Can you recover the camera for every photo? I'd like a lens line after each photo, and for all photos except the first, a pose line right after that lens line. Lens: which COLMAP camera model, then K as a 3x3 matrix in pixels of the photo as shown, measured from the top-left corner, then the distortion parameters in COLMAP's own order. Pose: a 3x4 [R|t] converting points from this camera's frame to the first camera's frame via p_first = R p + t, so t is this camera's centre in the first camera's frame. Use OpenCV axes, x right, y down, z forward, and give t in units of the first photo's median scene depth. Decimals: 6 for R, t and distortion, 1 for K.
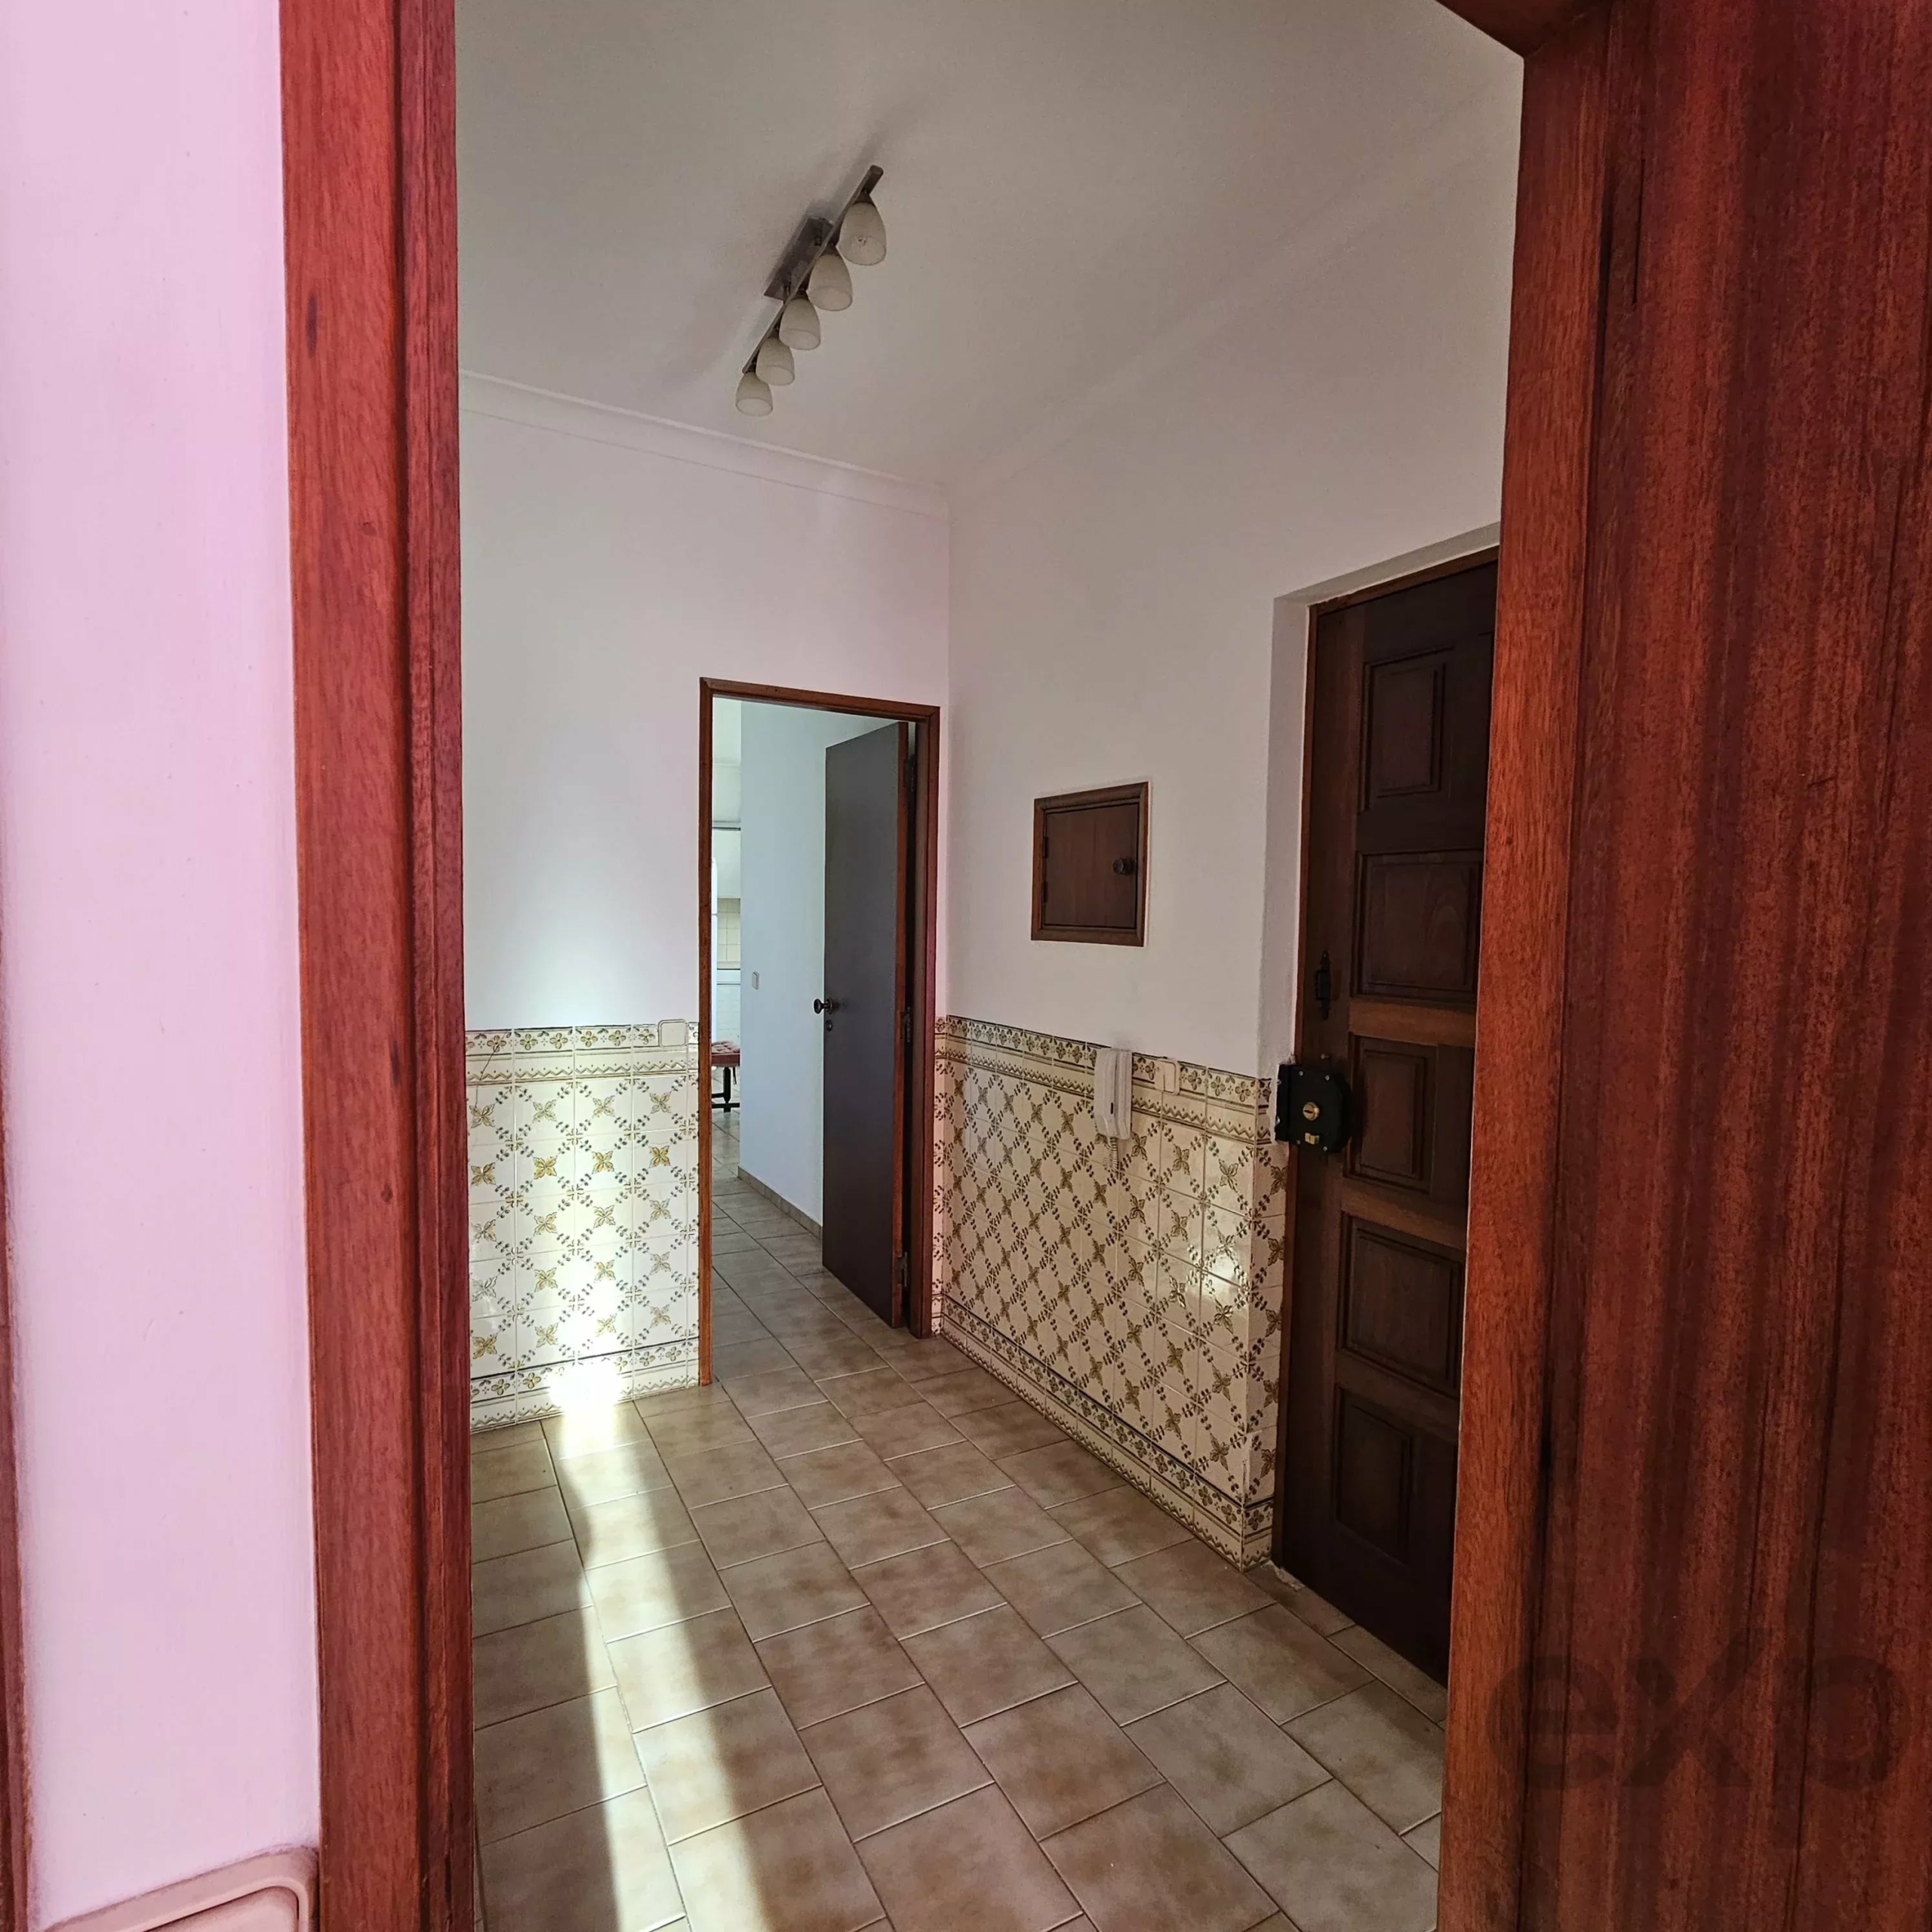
lens RADIAL K [[1046.5, 0, 965.7], [0, 1046.5, 961.8], [0, 0, 1]] dist [-0.000628, -0.000877]
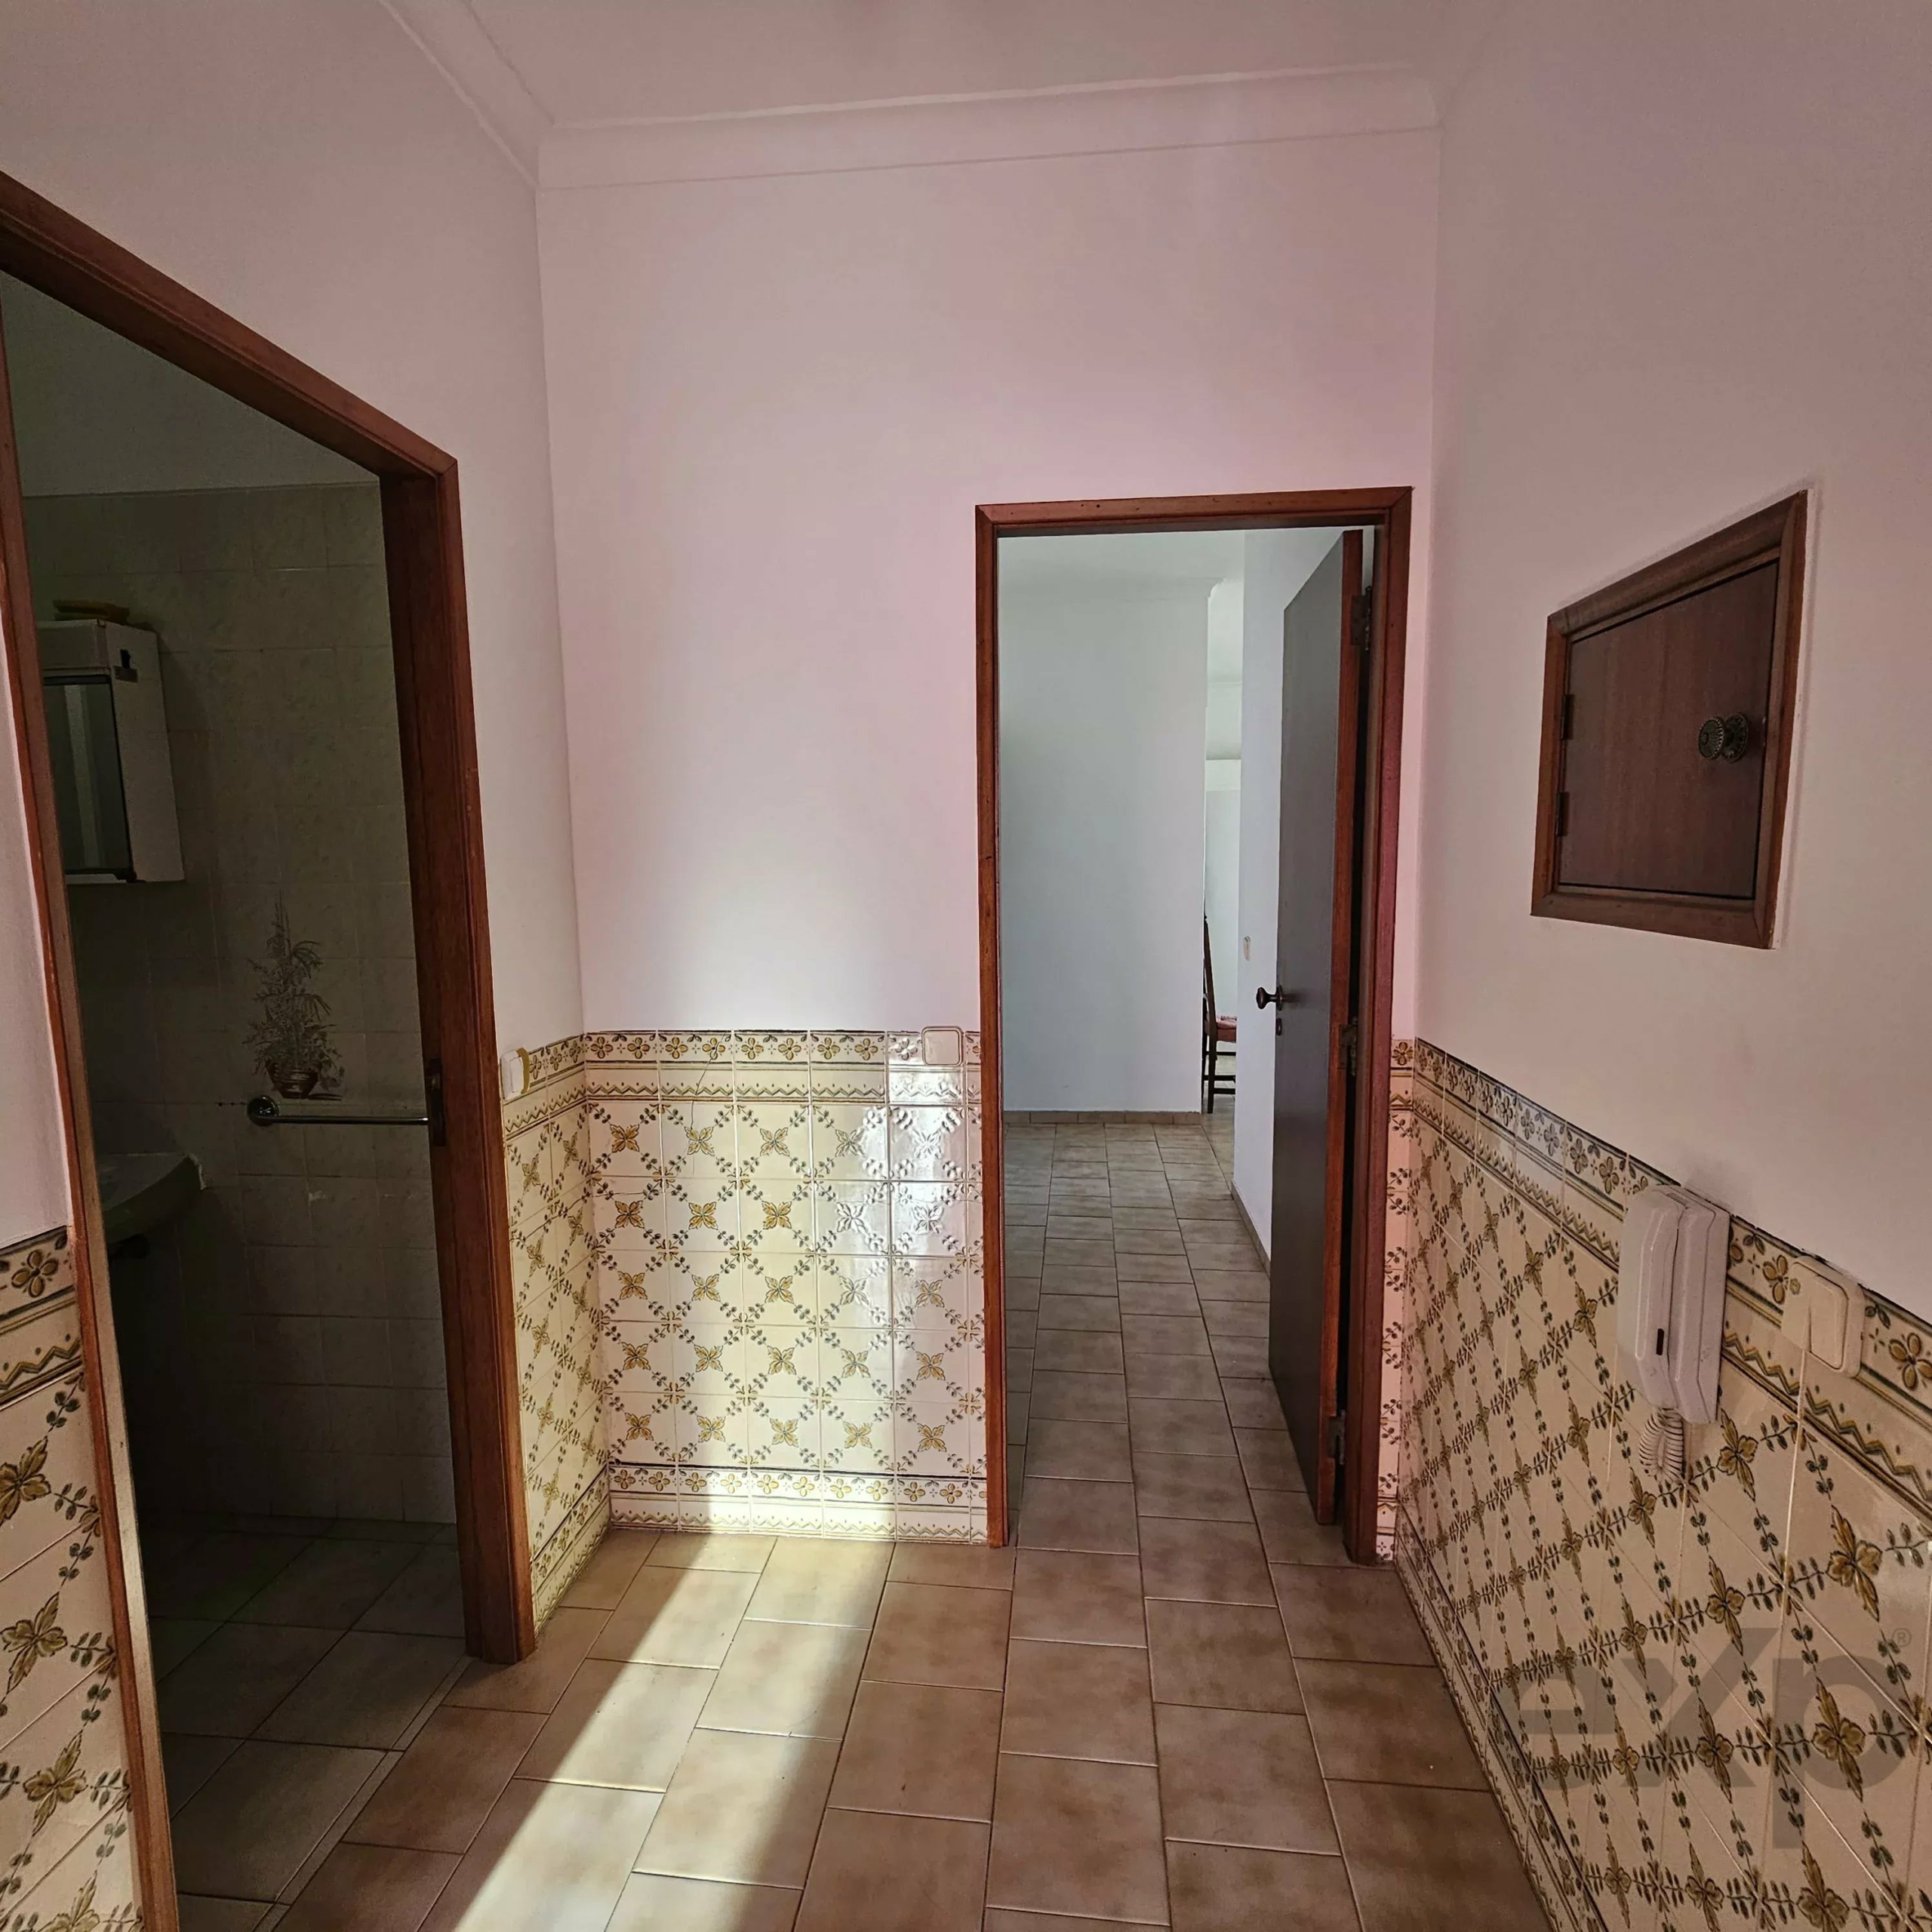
lens RADIAL K [[1046.5, 0, 977.6], [0, 1046.5, 968.5], [0, 0, 1]] dist [-0.000628, -0.000877]
pose [[0.817282, 0.037777, -0.574999, 0.134479], [-0.001115, 0.997951, 0.063979, -0.027092], [0.576237, -0.051648, 0.815649, 0.464593]]
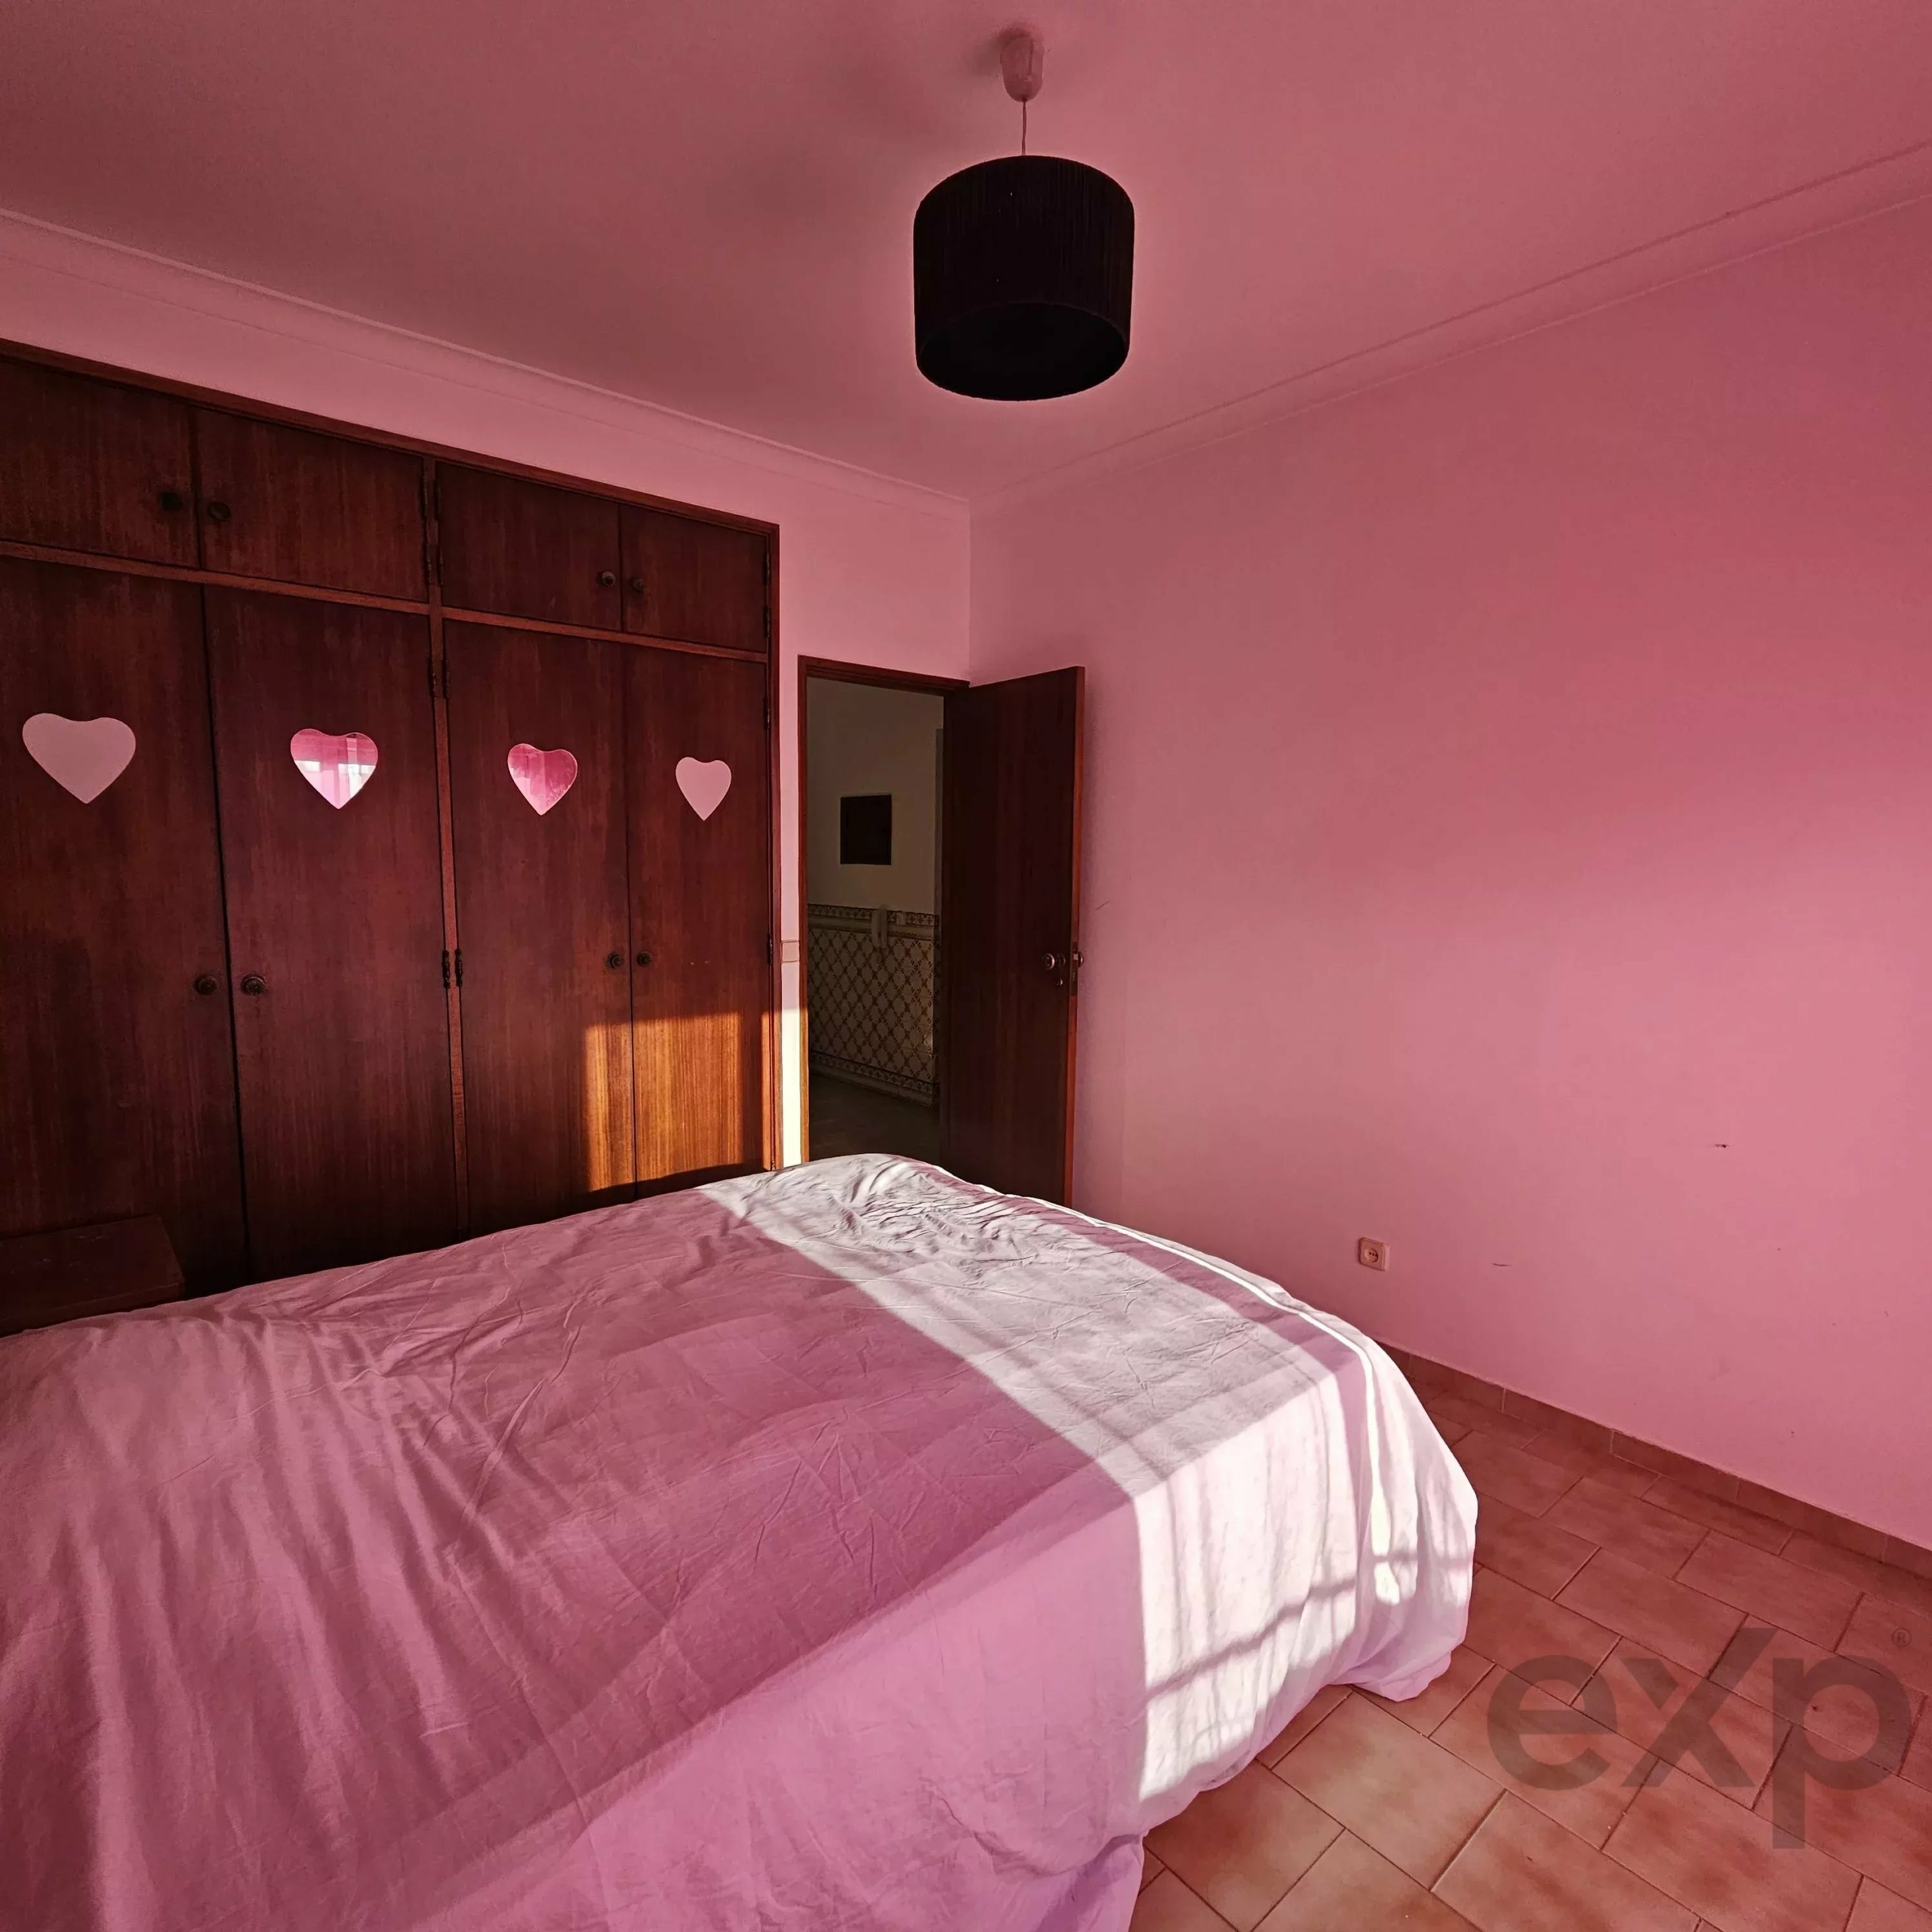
lens RADIAL K [[1071.0, 0, 958.9], [0, 1071.0, 960.5], [0, 0, 1]] dist [0.005633, -0.003603]
pose [[0.979103, -0.028177, 0.201403, -0.150168], [0.017986, 0.998472, 0.052253, 0.067235], [-0.202568, -0.047539, 0.978114, -1.228571]]
